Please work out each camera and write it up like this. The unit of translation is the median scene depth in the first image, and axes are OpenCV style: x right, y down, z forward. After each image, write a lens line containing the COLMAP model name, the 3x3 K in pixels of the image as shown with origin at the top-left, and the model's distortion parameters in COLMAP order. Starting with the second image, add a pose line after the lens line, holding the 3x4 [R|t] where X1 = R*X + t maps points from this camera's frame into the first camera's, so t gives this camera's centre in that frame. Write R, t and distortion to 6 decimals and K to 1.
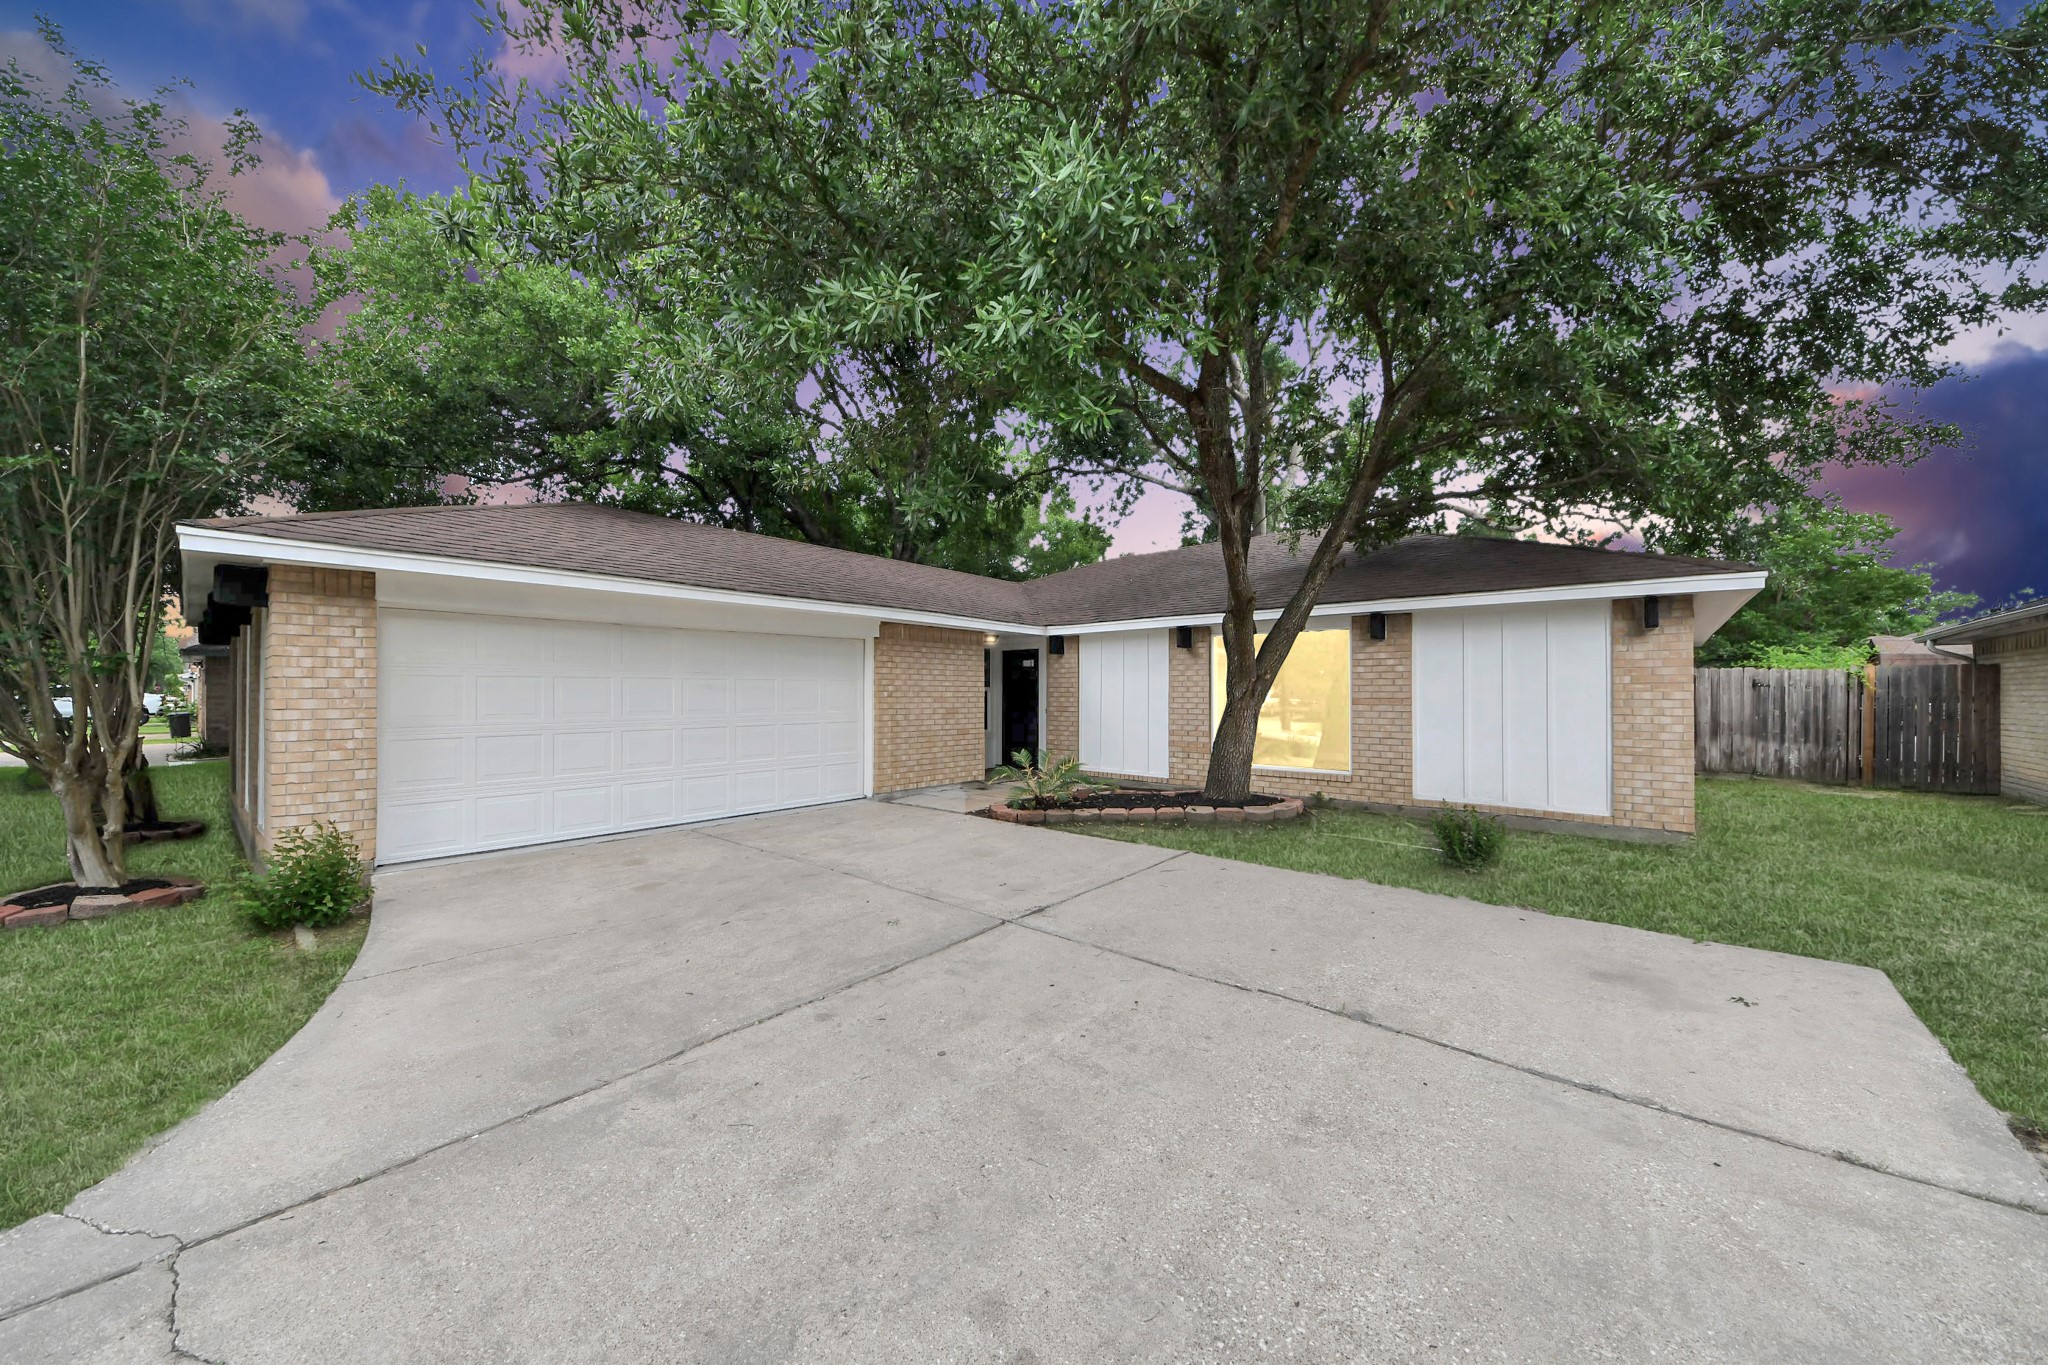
lens RADIAL K [[740.4, 0, 1022.5], [0, 740.4, 692.3], [0, 0, 1]] dist [0.033291, -0.023490]
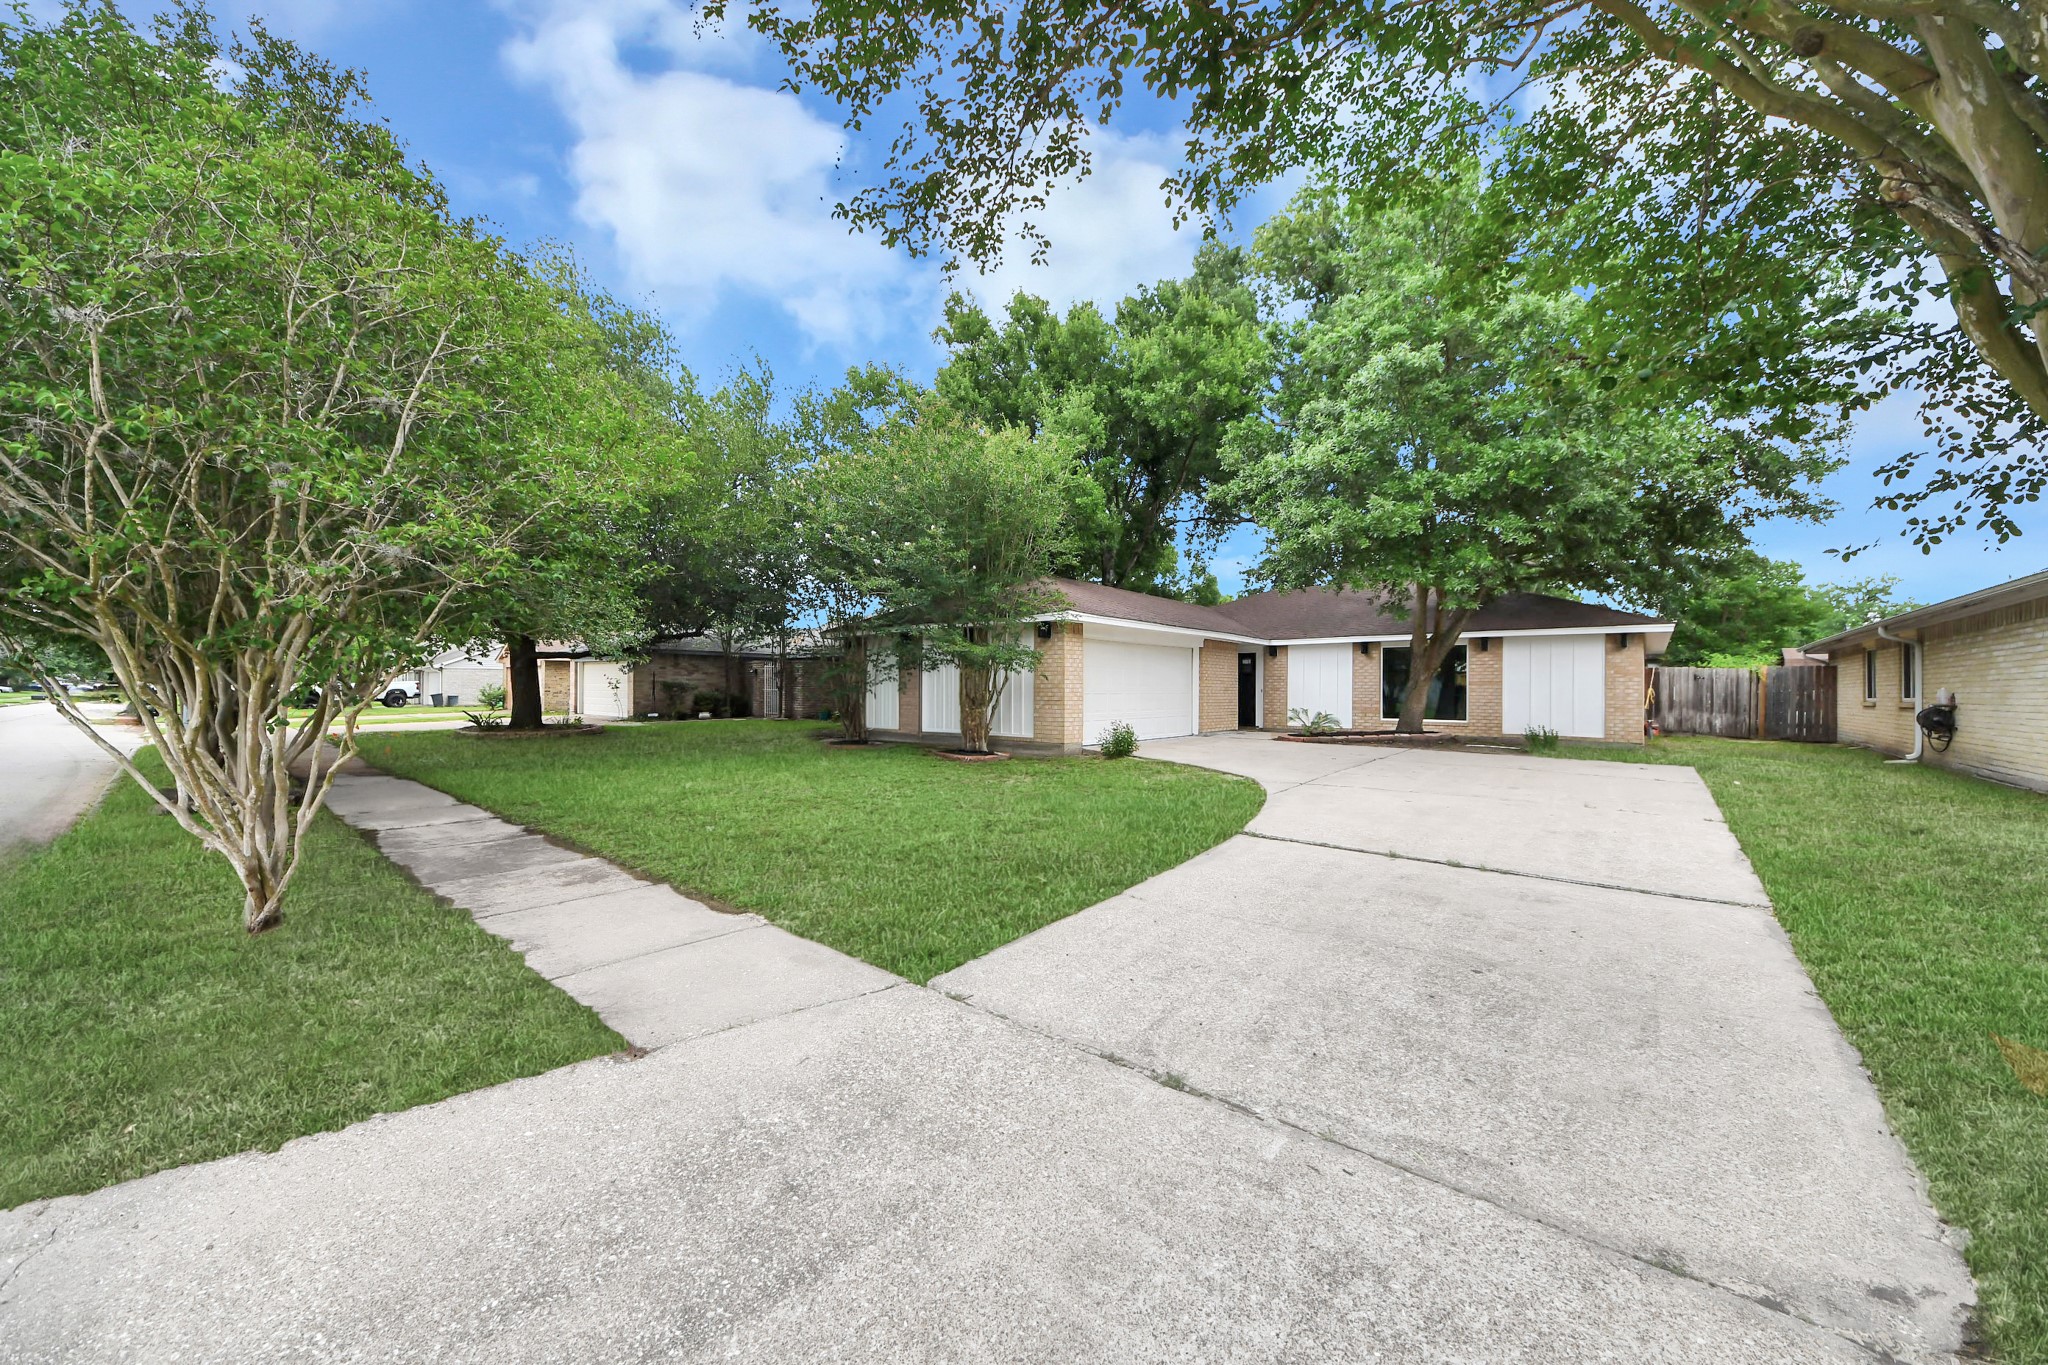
lens RADIAL K [[740.4, 0, 1022.5], [0, 740.4, 692.3], [0, 0, 1]] dist [0.033291, -0.023490]
pose [[0.999978, 0.006455, -0.001230, -0.524992], [-0.006450, 0.999972, 0.003746, 0.026996], [0.001255, -0.003738, 0.999992, -0.686043]]
